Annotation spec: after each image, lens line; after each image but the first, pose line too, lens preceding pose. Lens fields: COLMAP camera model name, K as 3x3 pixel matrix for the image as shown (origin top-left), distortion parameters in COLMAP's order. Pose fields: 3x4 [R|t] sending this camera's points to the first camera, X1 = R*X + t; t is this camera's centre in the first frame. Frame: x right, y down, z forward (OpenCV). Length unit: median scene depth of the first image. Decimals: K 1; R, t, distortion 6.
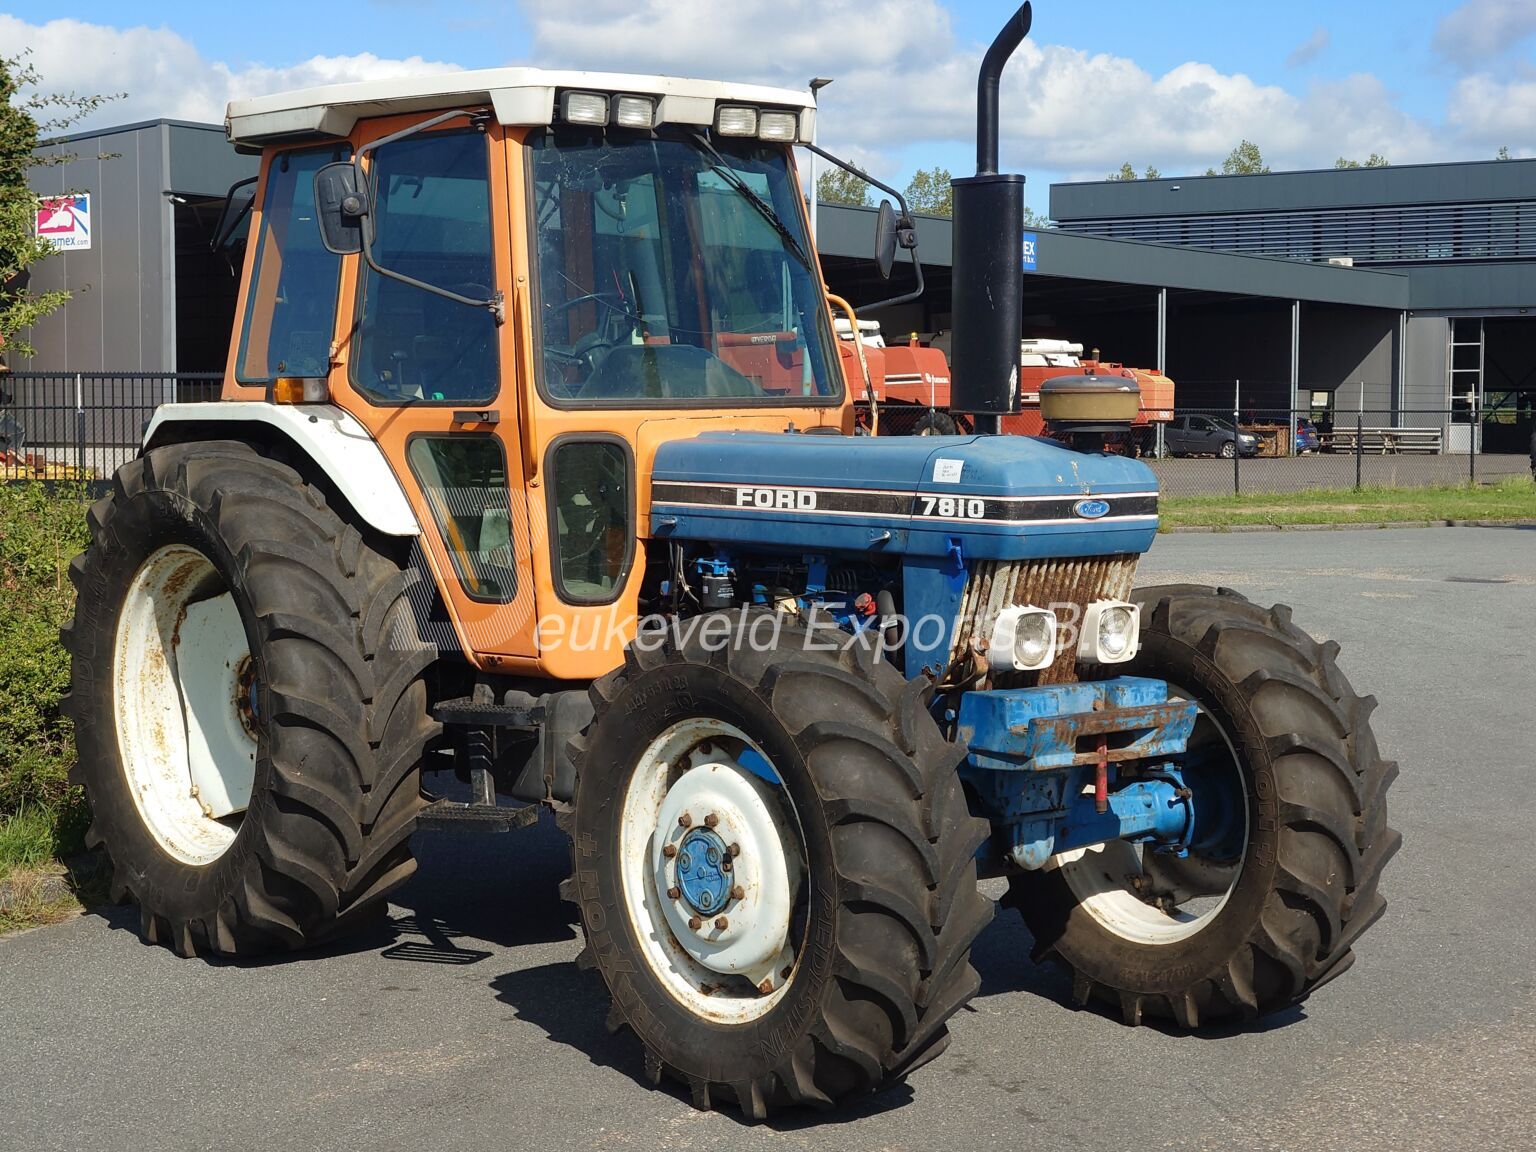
lens RADIAL K [[2539.8, 0, 768.0], [0, 2539.8, 576.0], [0, 0, 1]] dist [0.042486, -0.146200]
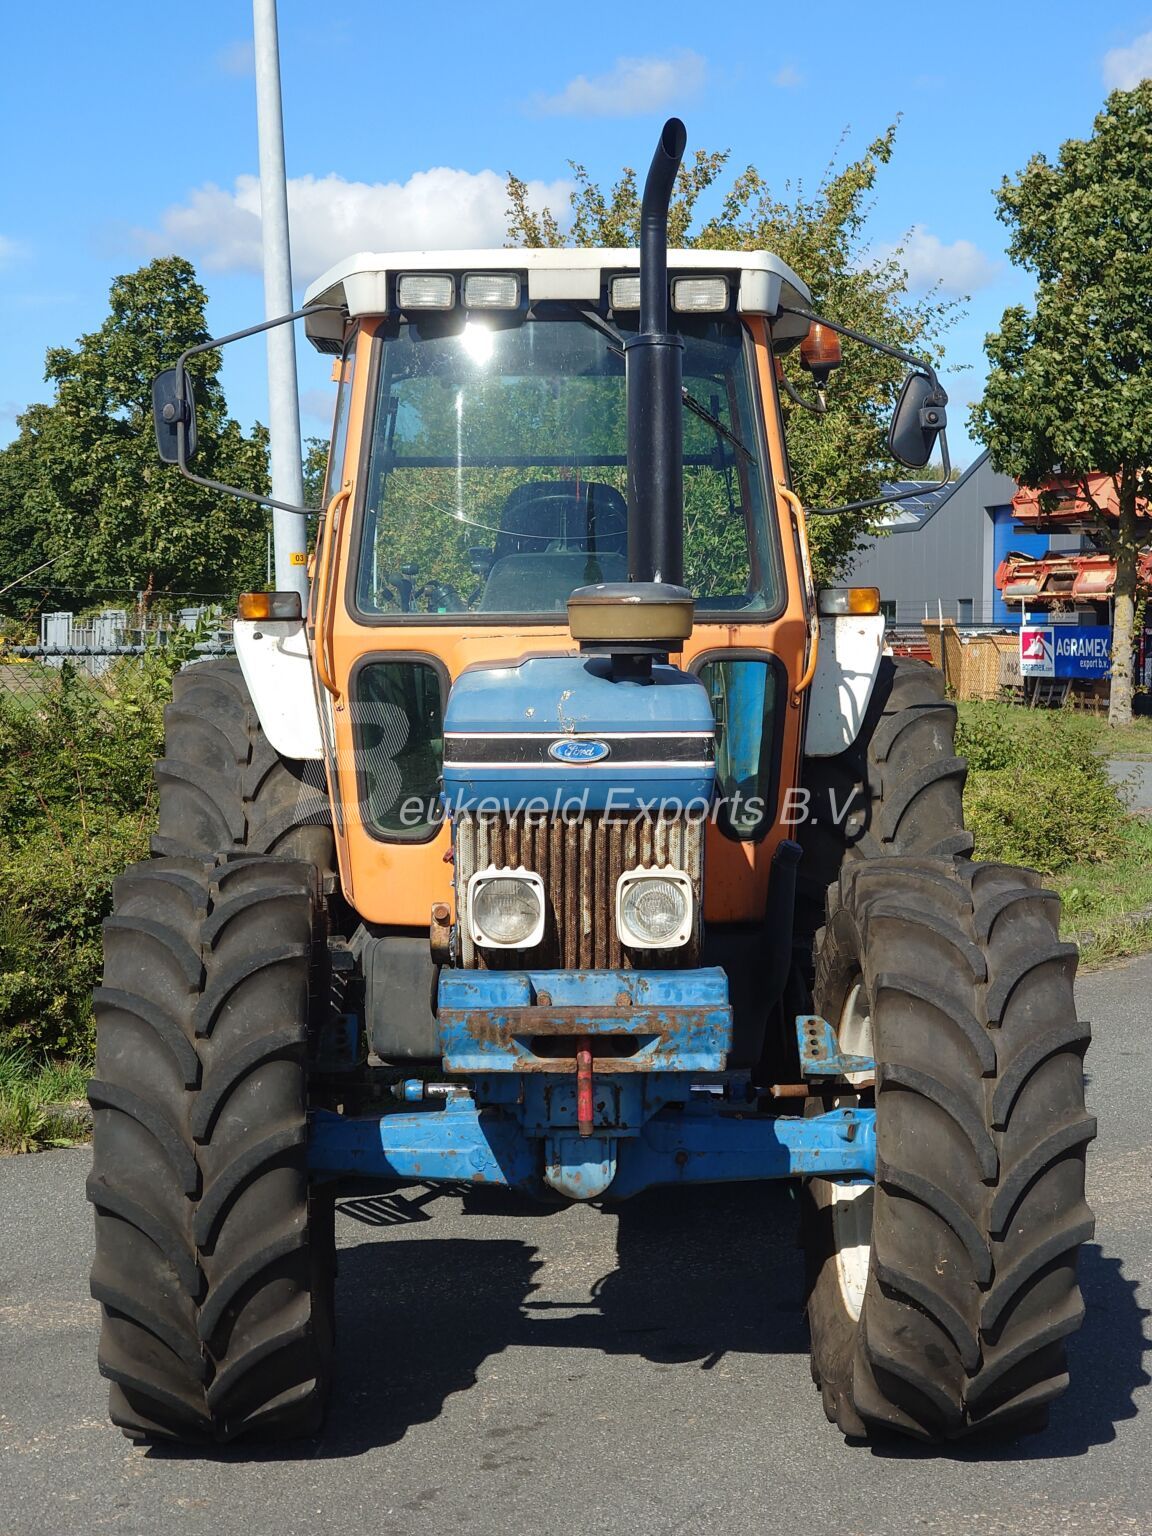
lens RADIAL K [[2539.8, 0, 576.0], [0, 2539.8, 768.0], [0, 0, 1]] dist [0.042486, -0.146200]
pose [[0.805271, 0.034062, -0.591928, 0.574523], [-0.040729, 0.999168, 0.002087, -0.021959], [0.591506, 0.022428, 0.805988, 0.349402]]
